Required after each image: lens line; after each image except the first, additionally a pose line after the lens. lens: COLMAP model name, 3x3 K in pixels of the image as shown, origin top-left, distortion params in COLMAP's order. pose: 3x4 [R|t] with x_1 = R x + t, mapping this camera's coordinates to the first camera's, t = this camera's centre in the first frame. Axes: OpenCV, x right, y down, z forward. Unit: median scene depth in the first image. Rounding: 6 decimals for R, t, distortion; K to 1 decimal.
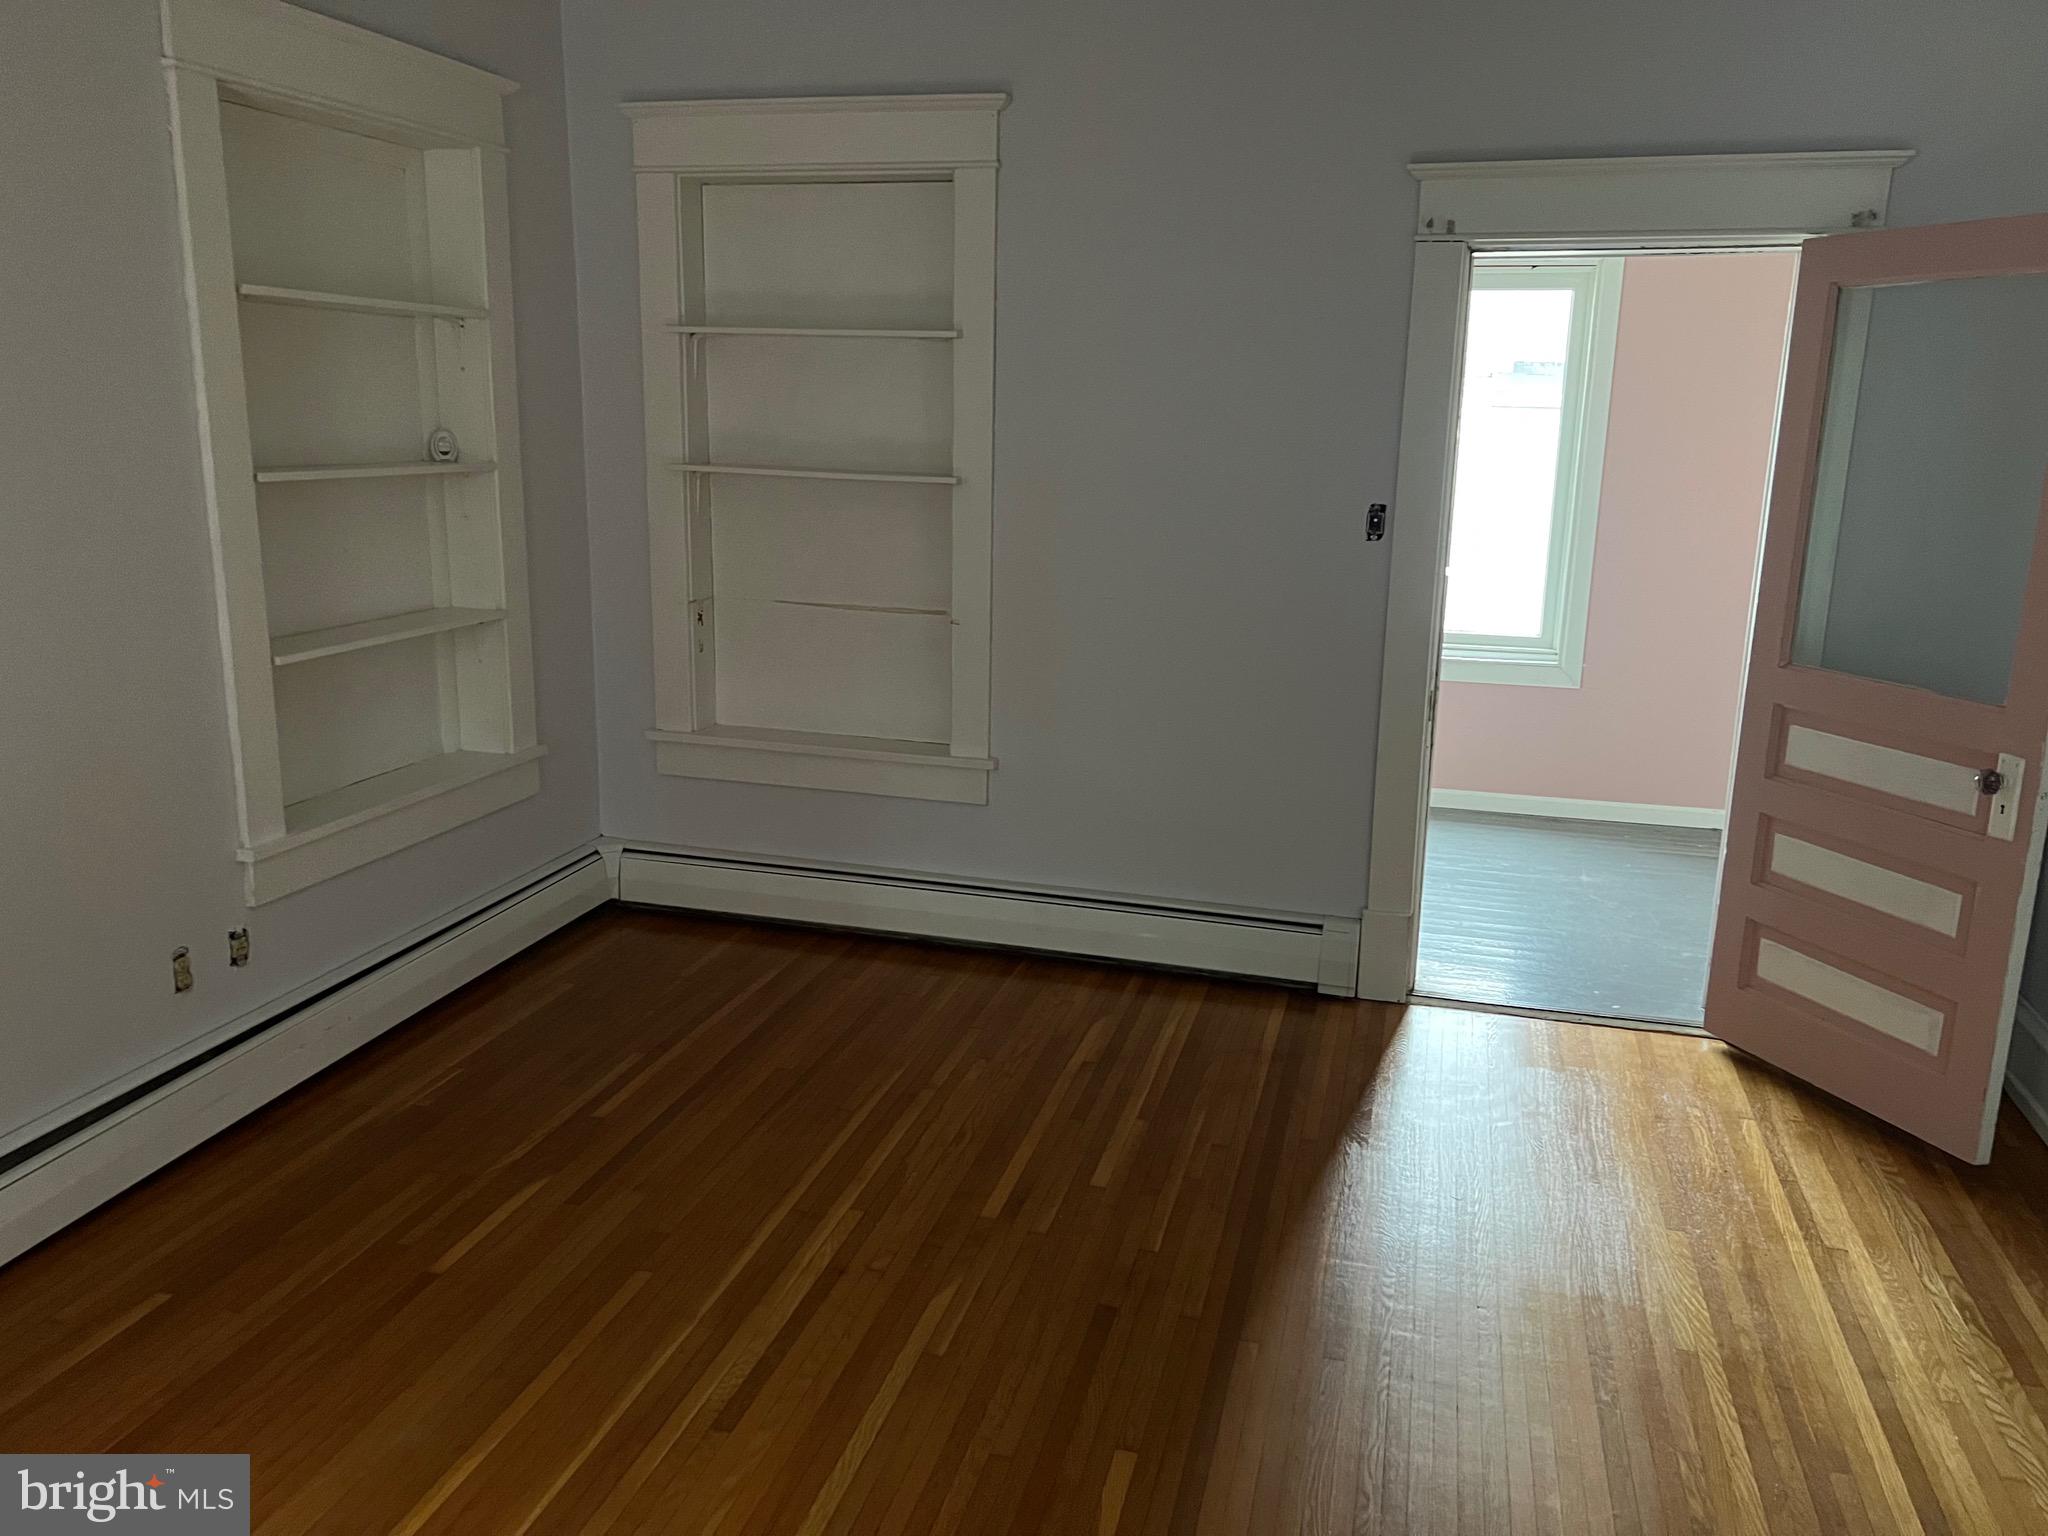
lens RADIAL K [[1555.7, 0, 1021.3], [0, 1555.7, 756.7], [0, 0, 1]] dist [0.064907, -0.065555]
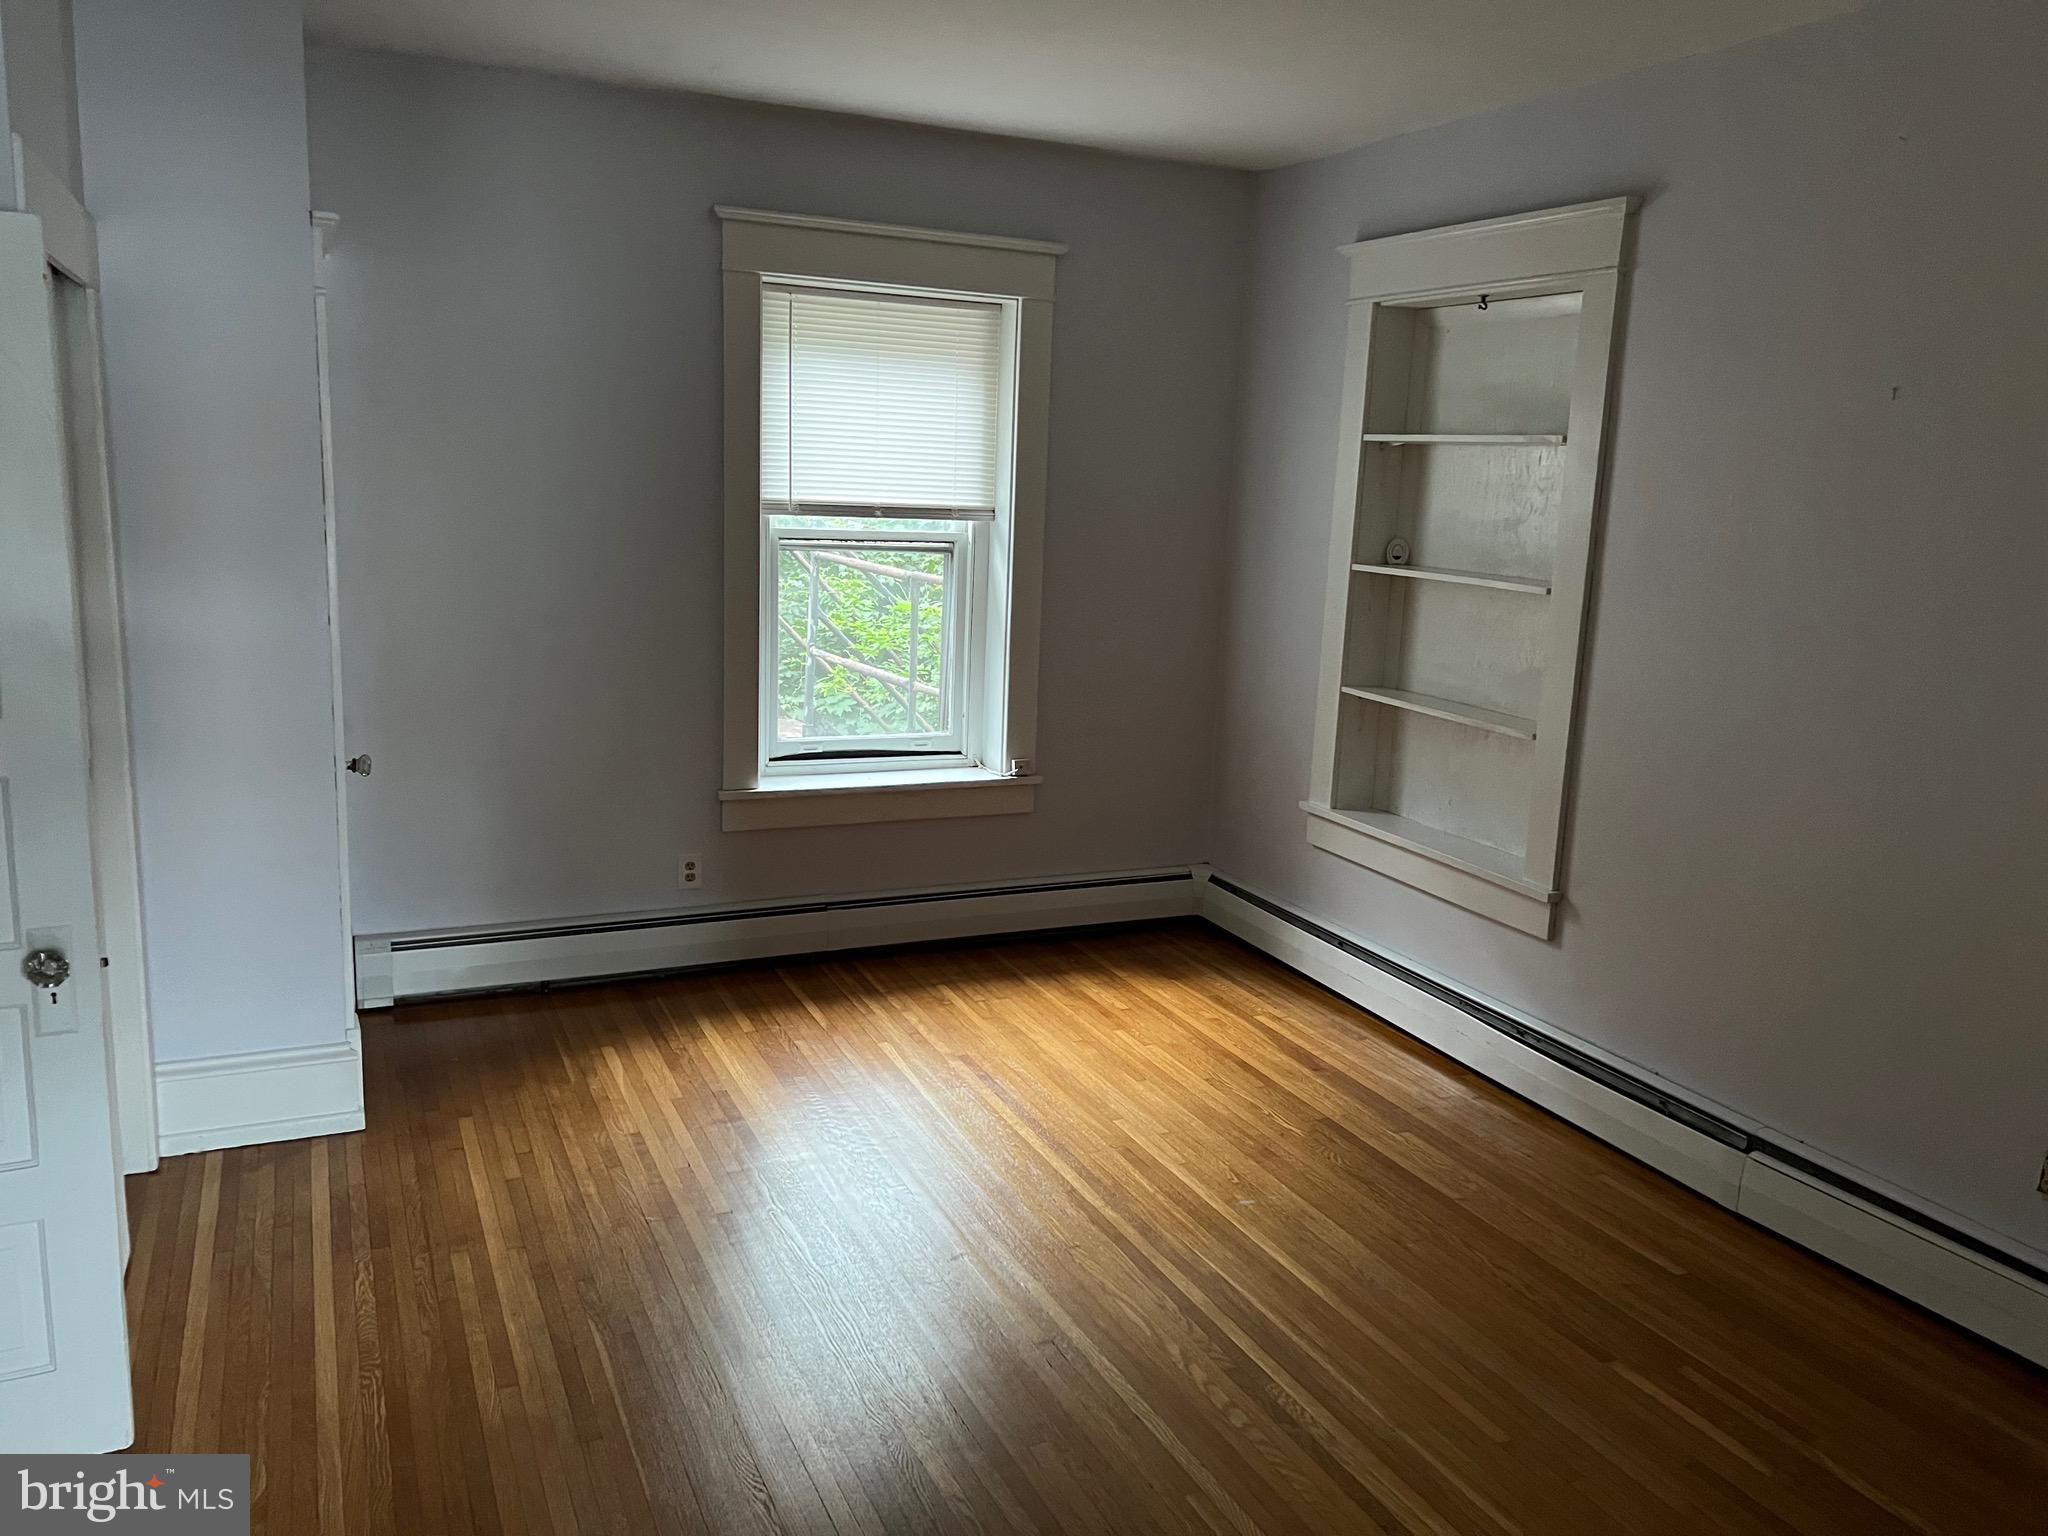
lens RADIAL K [[1555.7, 0, 1020.0], [0, 1555.7, 765.7], [0, 0, 1]] dist [0.064907, -0.065555]
pose [[-0.759273, 0.072021, -0.646775, 0.434151], [-0.202777, 0.918196, 0.340292, -0.236079], [0.618374, 0.389525, -0.682557, 1.000834]]
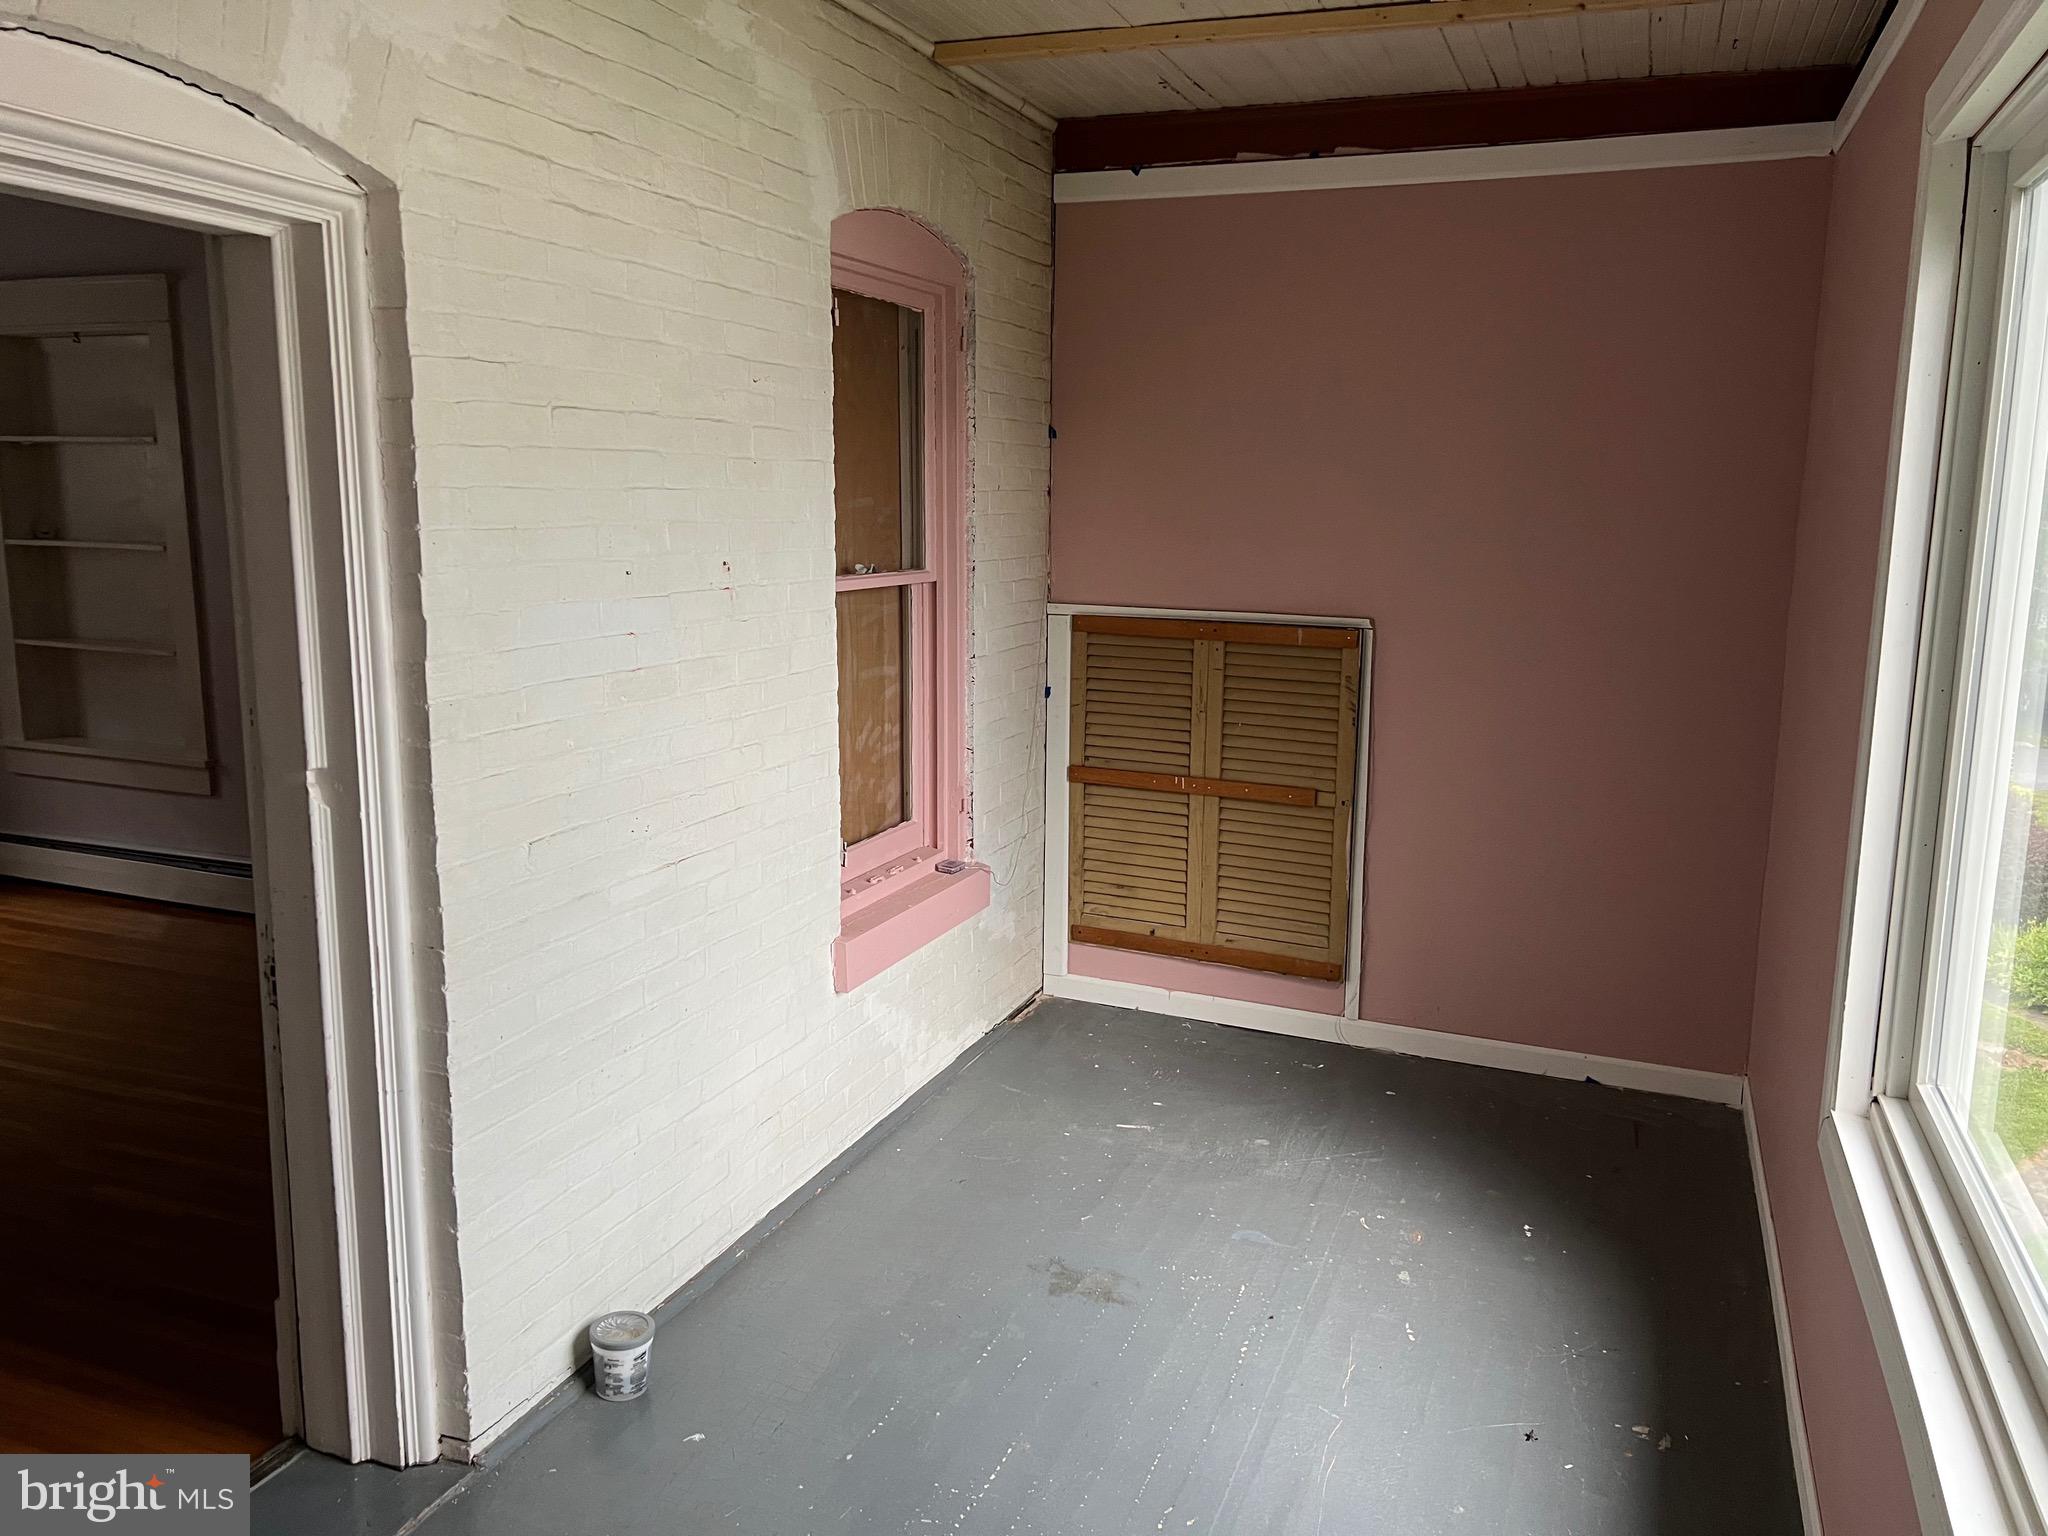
lens RADIAL K [[1555.7, 0, 1025.8], [0, 1555.7, 768.2], [0, 0, 1]] dist [0.064907, -0.065555]
pose [[-0.115307, 0.150989, -0.981787, 0.884413], [-0.240015, 0.954859, 0.175036, -0.316568], [0.963897, 0.255826, -0.073862, 1.411921]]
